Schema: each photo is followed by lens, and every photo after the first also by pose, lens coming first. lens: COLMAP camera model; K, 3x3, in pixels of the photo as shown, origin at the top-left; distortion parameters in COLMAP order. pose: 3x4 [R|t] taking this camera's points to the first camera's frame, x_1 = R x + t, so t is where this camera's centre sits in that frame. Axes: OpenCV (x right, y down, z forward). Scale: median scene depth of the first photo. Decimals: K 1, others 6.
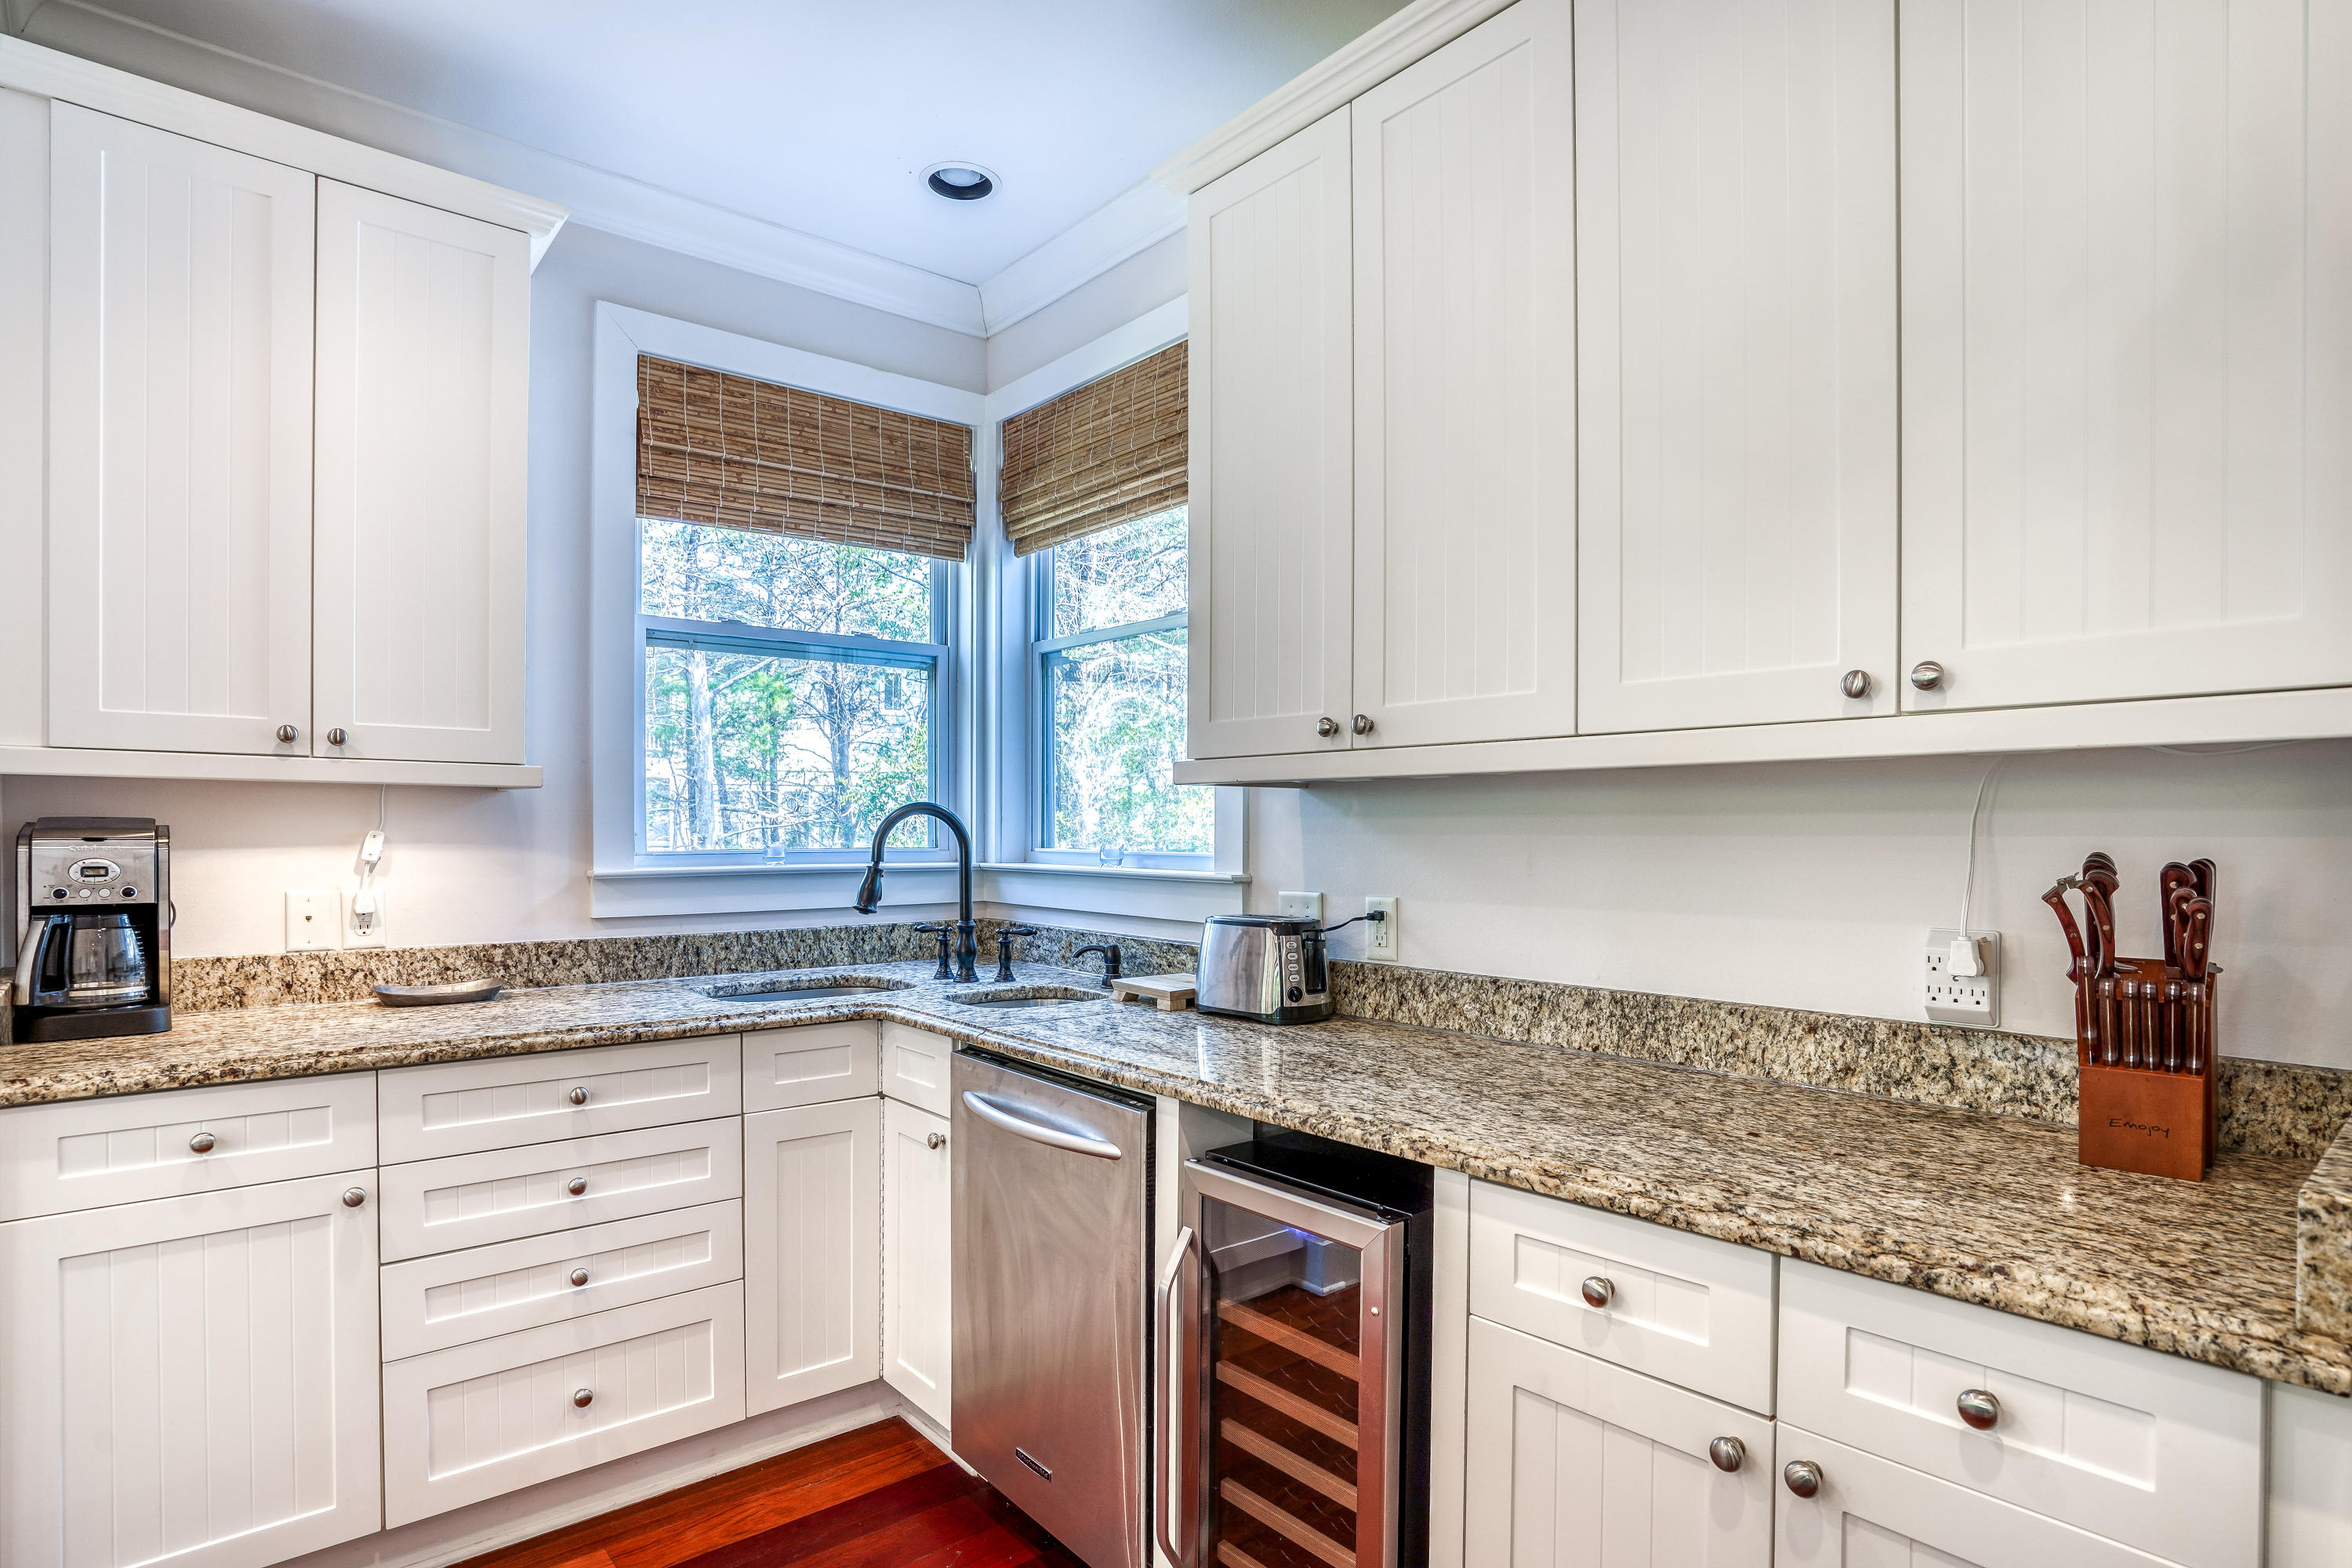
lens RADIAL K [[1222.6, 0, 1147.4], [0, 1222.6, 831.9], [0, 0, 1]] dist [-0.021884, 0.000510]
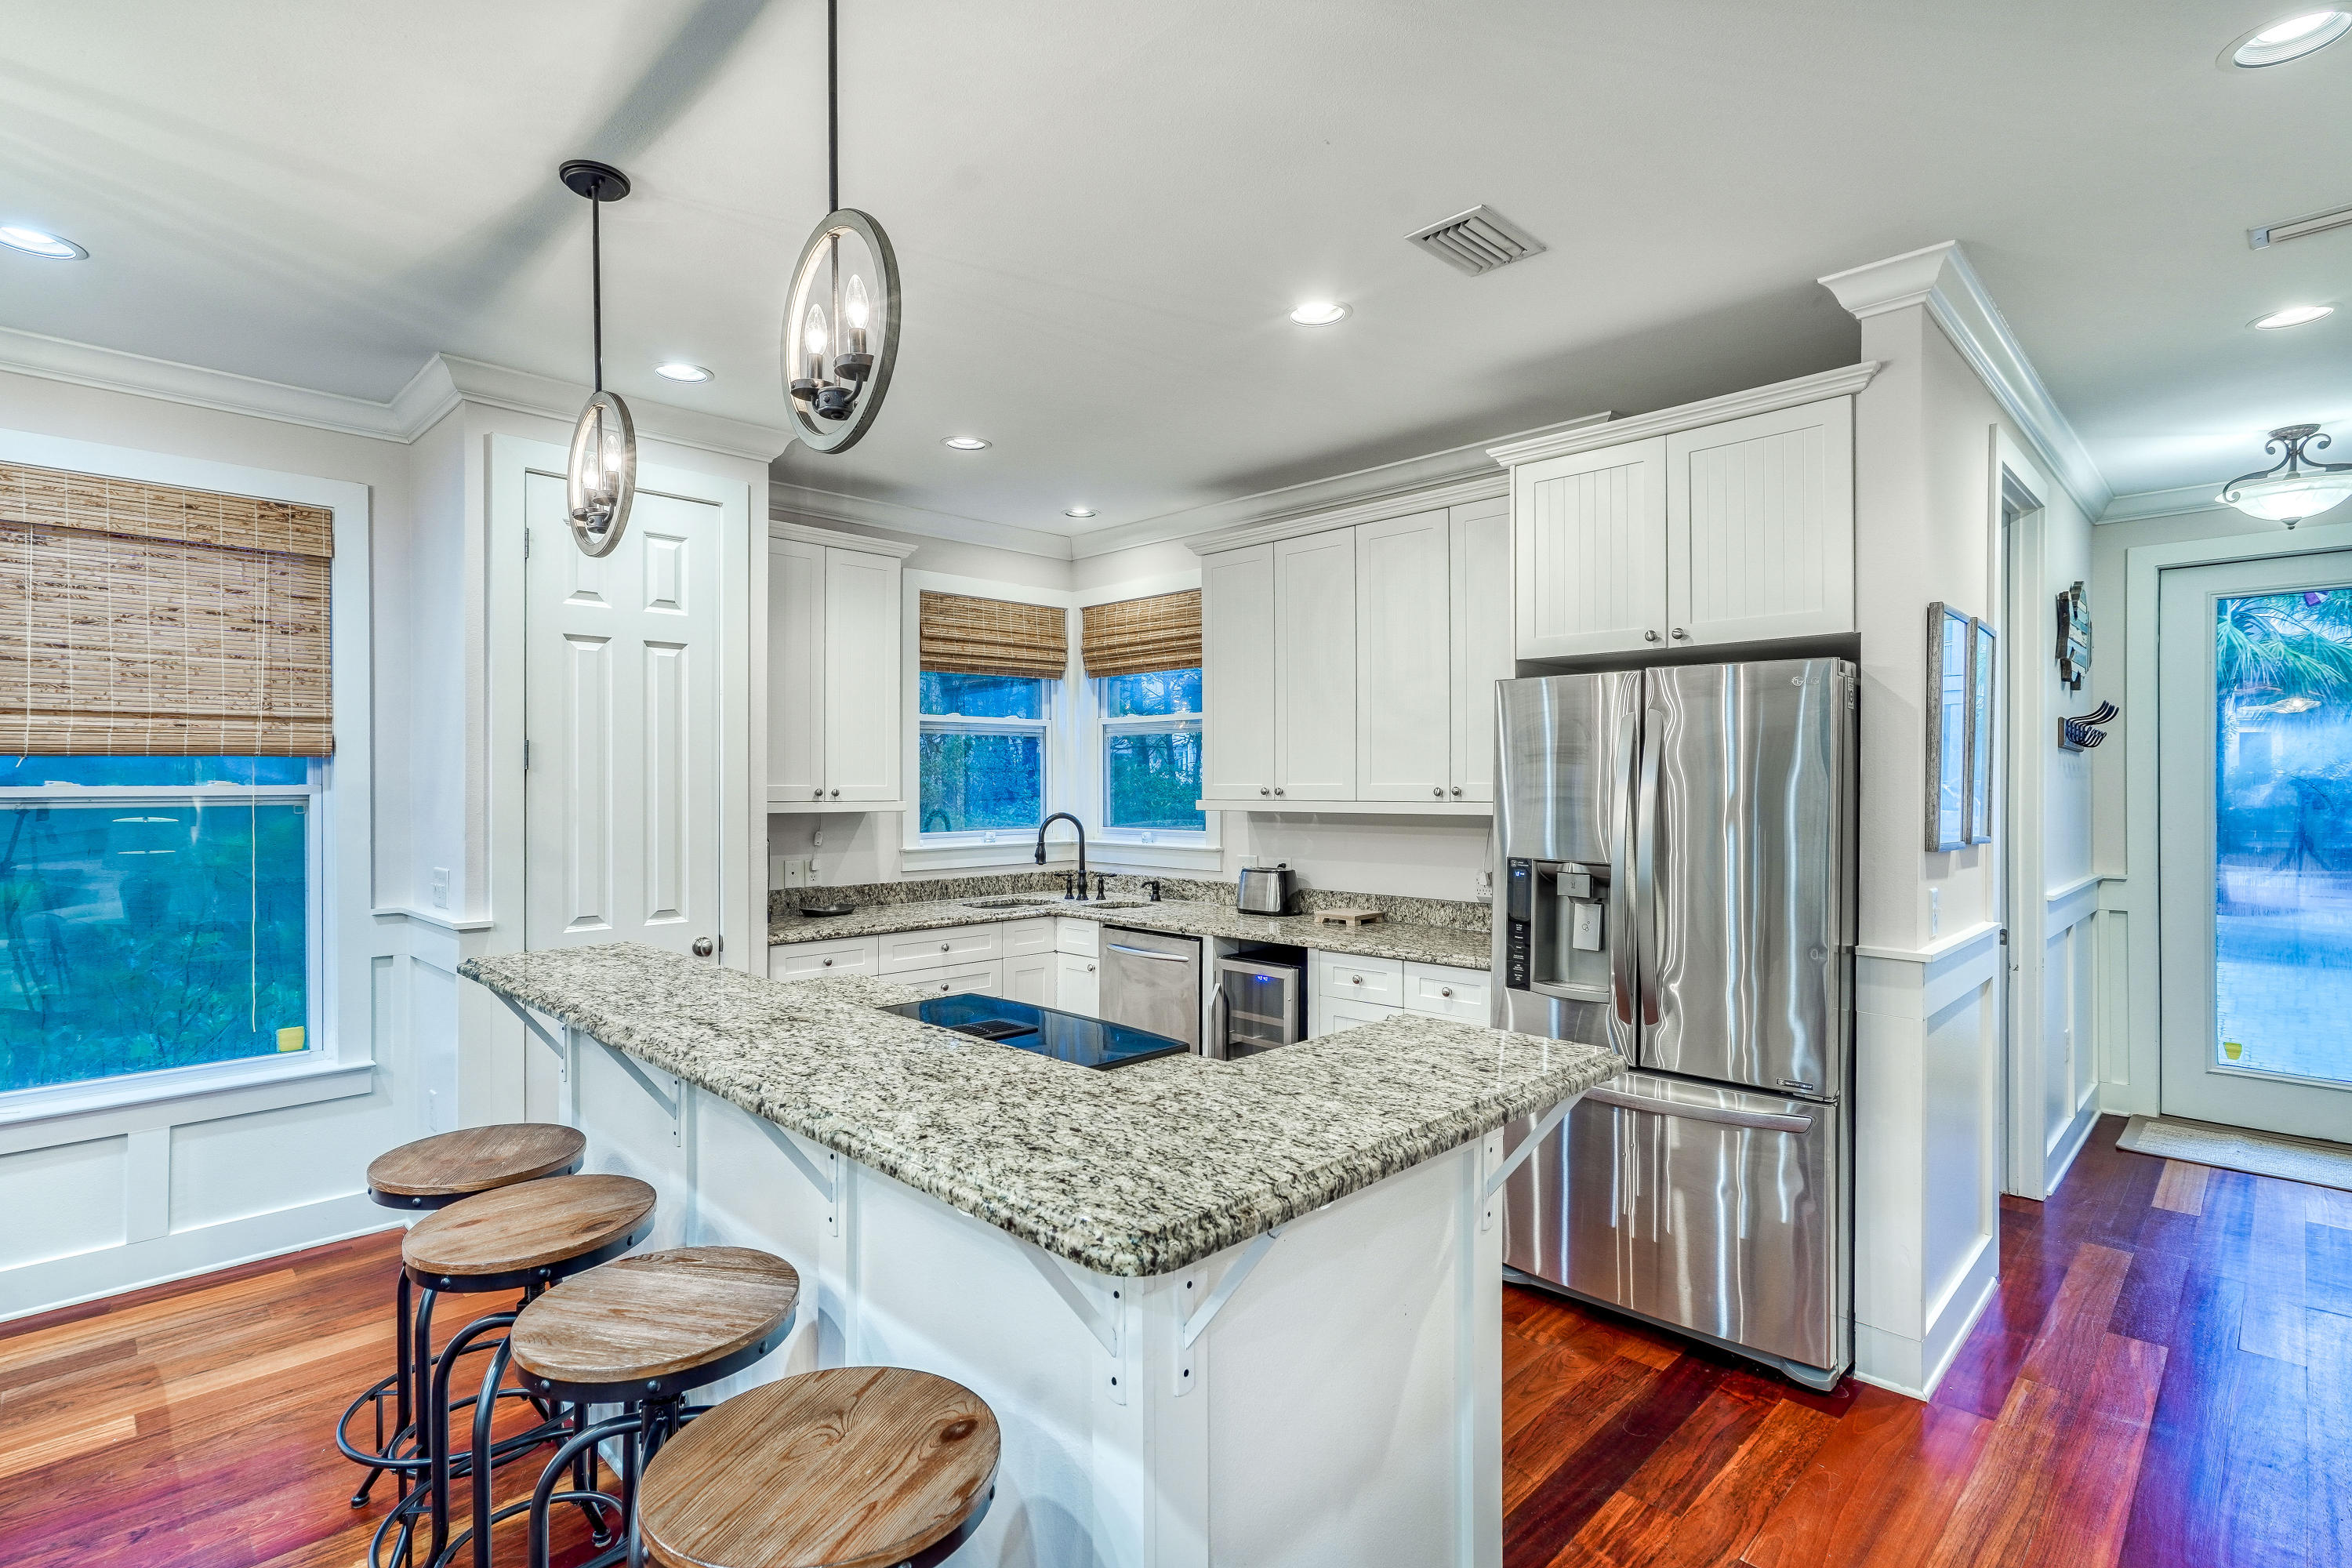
lens RADIAL K [[1128.7, 0, 1167.2], [0, 1128.7, 784.0], [0, 0, 1]] dist [0.003091, 0.000932]
pose [[0.993830, -0.002829, 0.110882, -0.293827], [0.003245, 0.999988, -0.003567, -0.087873], [-0.110870, 0.003904, 0.993827, -1.218486]]
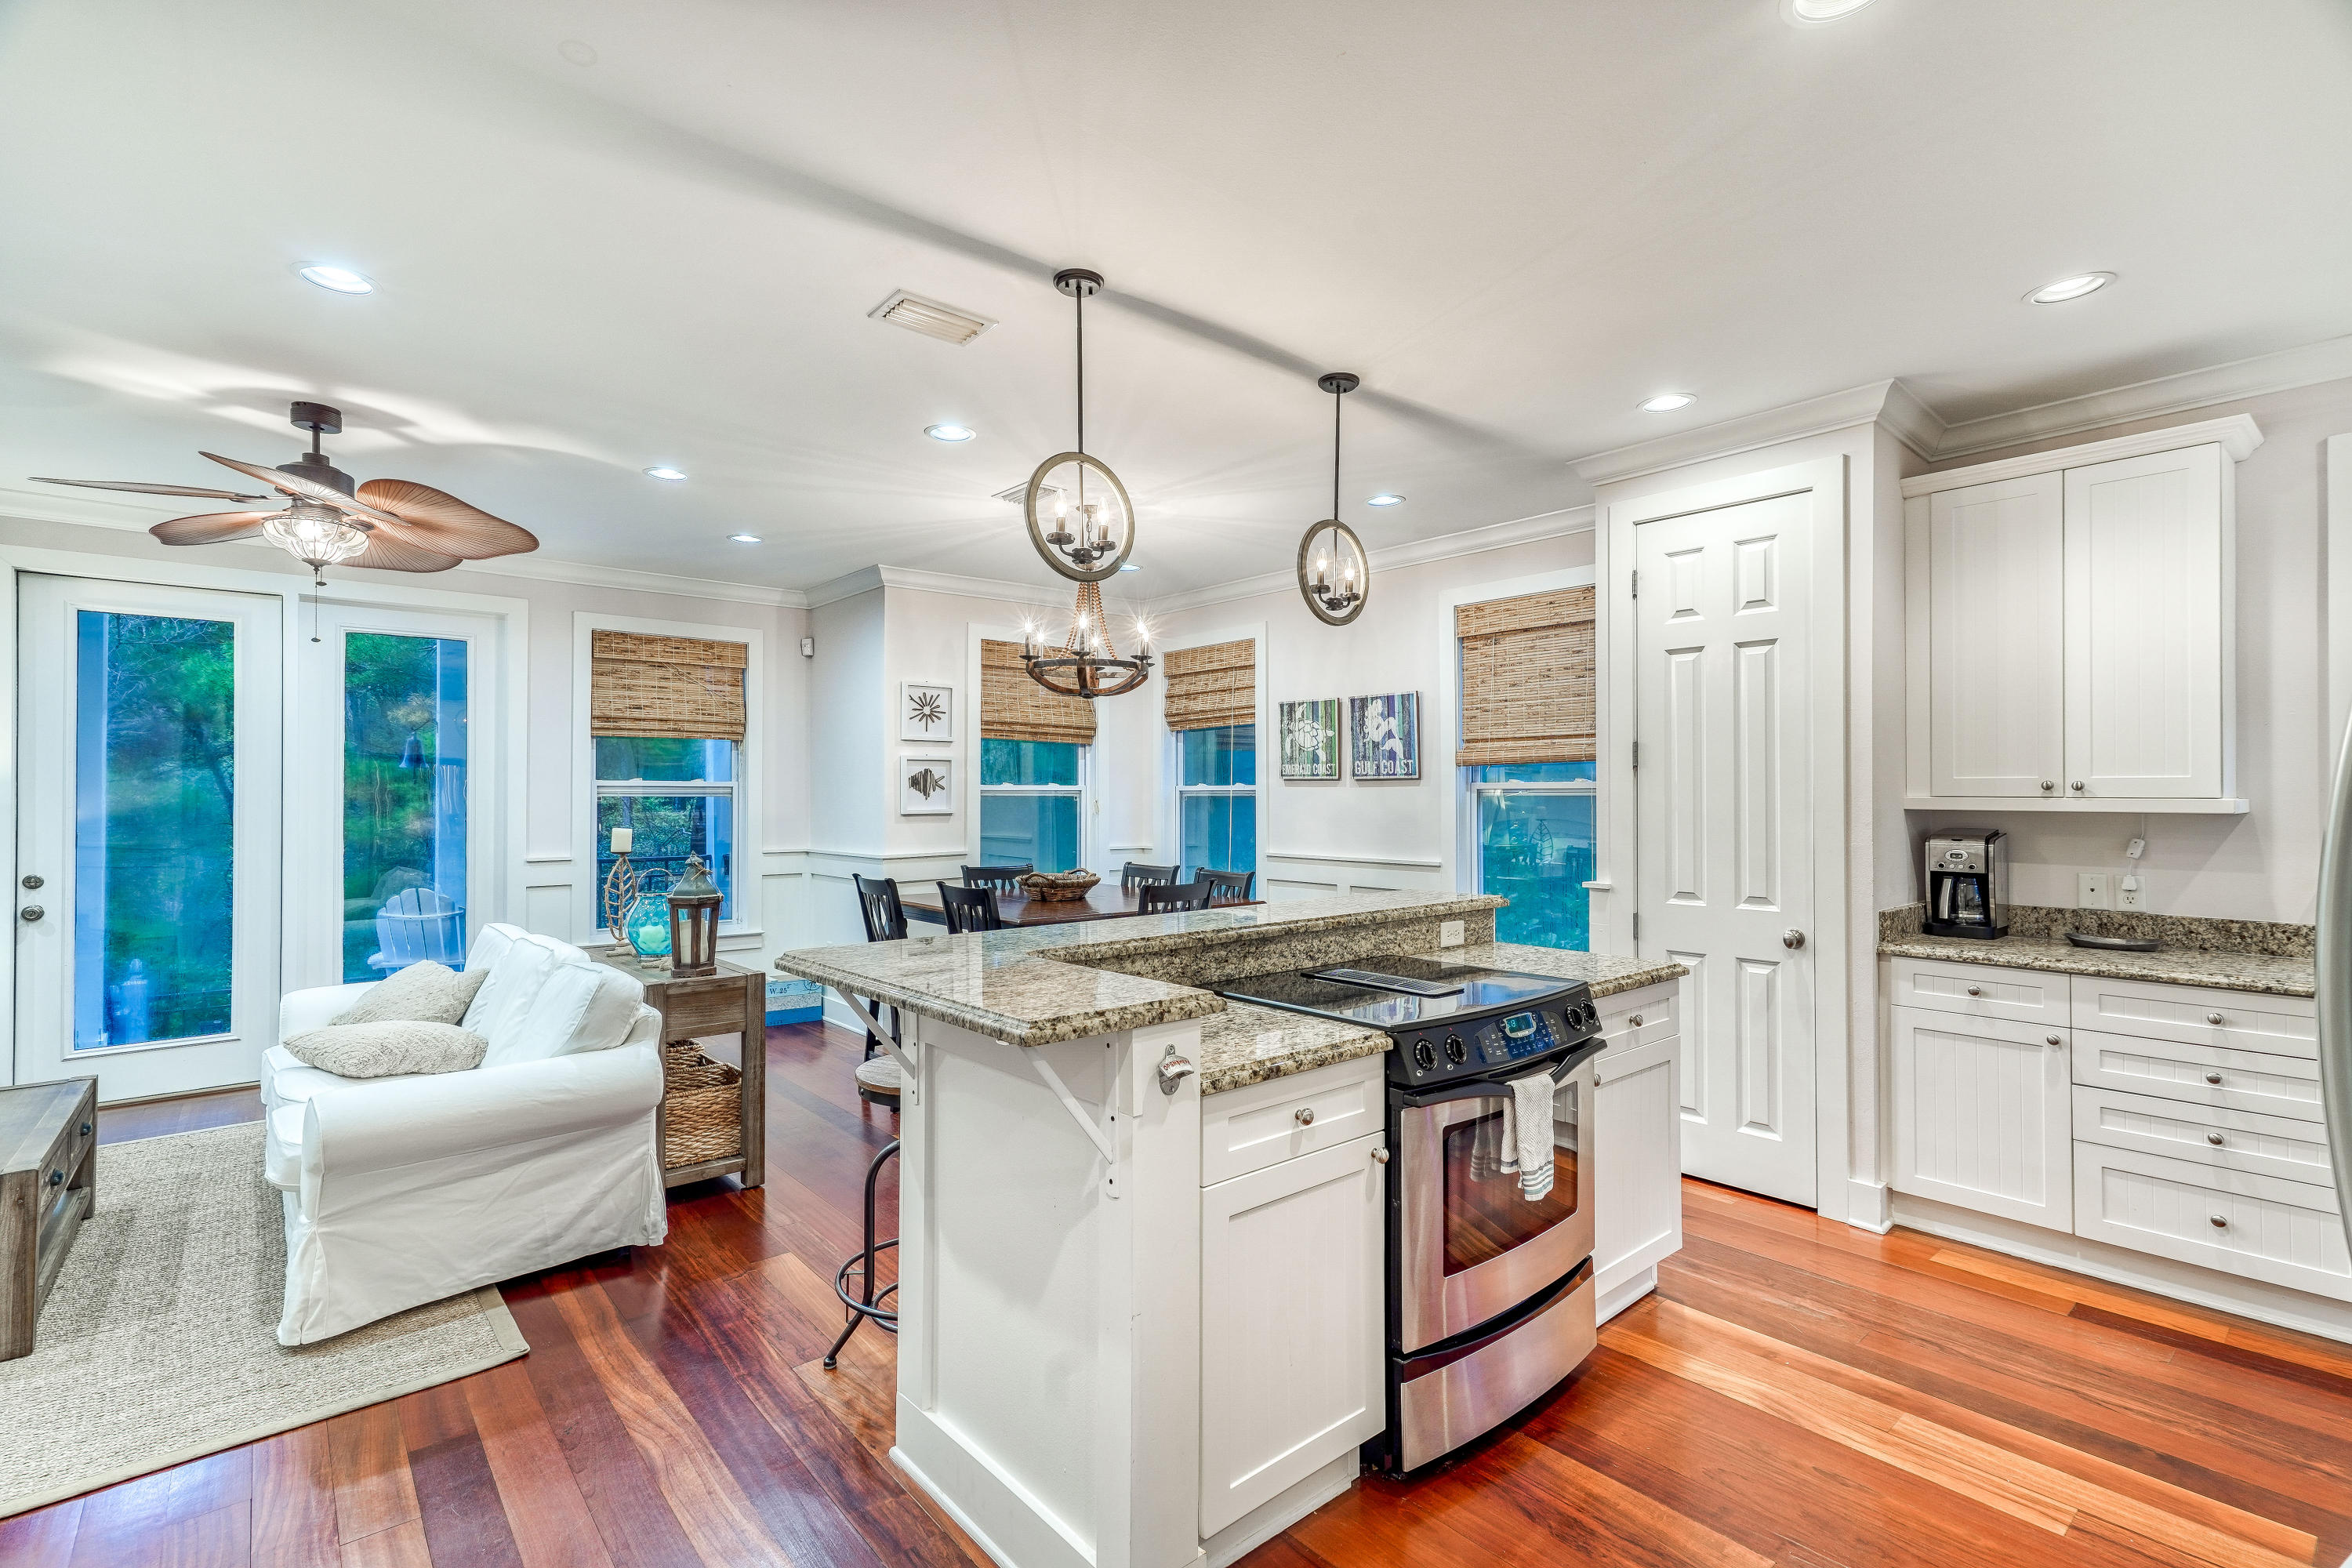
lens RADIAL K [[1128.7, 0, 1167.2], [0, 1128.7, 784.0], [0, 0, 1]] dist [0.003091, 0.000932]
pose [[0.010843, -0.012587, -0.999862, 0.986494], [-0.007428, 0.999892, -0.012668, -0.052596], [0.999914, 0.007564, 0.010749, -0.347577]]
